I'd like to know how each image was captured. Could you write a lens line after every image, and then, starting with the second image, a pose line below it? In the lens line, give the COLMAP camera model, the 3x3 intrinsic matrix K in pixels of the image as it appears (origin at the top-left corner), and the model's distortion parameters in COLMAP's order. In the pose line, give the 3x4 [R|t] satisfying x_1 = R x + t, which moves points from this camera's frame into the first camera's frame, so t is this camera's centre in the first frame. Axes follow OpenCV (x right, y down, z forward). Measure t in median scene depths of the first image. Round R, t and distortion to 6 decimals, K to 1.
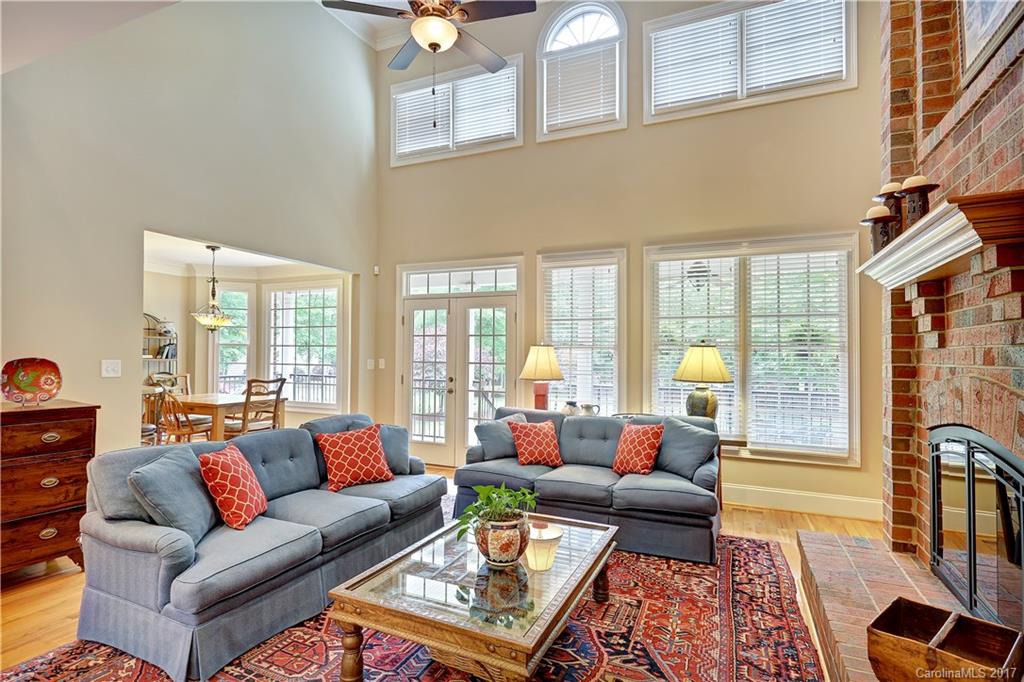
lens RADIAL K [[499.3, 0, 511.9], [0, 499.3, 340.8], [0, 0, 1]] dist [0.000983, 0.000702]
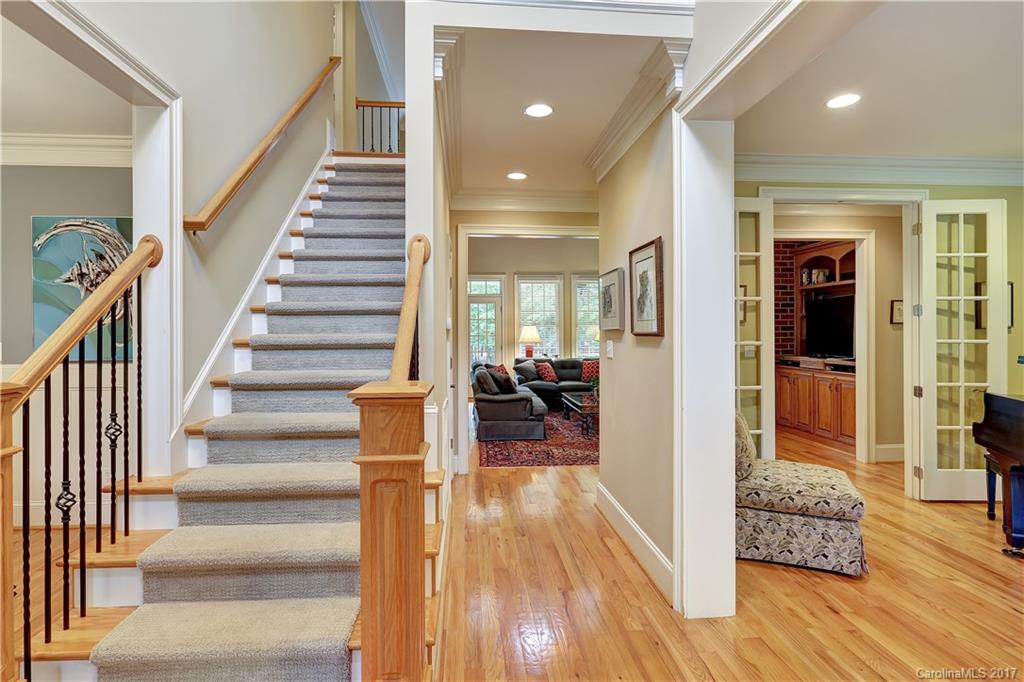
lens RADIAL K [[499.3, 0, 511.1], [0, 499.3, 336.4], [0, 0, 1]] dist [0.000983, 0.000702]
pose [[0.873362, -0.016660, 0.486786, -0.886818], [-0.001492, 0.999319, 0.036877, -0.018458], [-0.487069, -0.032933, 0.872742, -0.606343]]
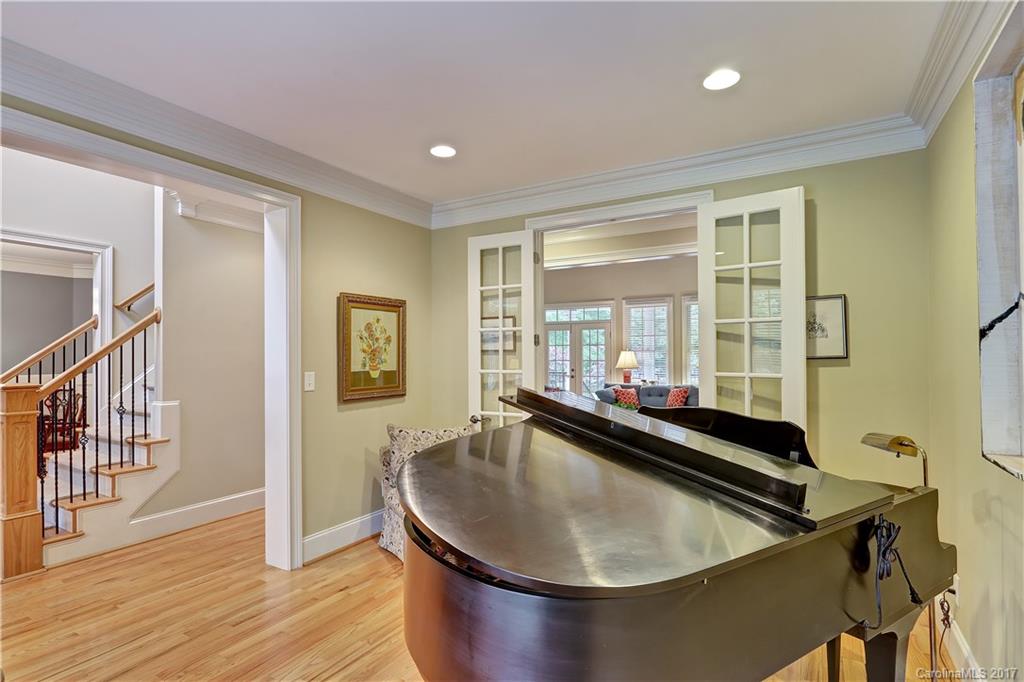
lens RADIAL K [[499.3, 0, 515.9], [0, 499.3, 357.0], [0, 0, 1]] dist [0.000983, 0.000702]
pose [[0.995334, -0.009979, -0.095973, -0.170780], [0.012835, 0.999492, 0.029185, -0.026026], [0.095633, -0.030281, 0.994956, -0.887607]]
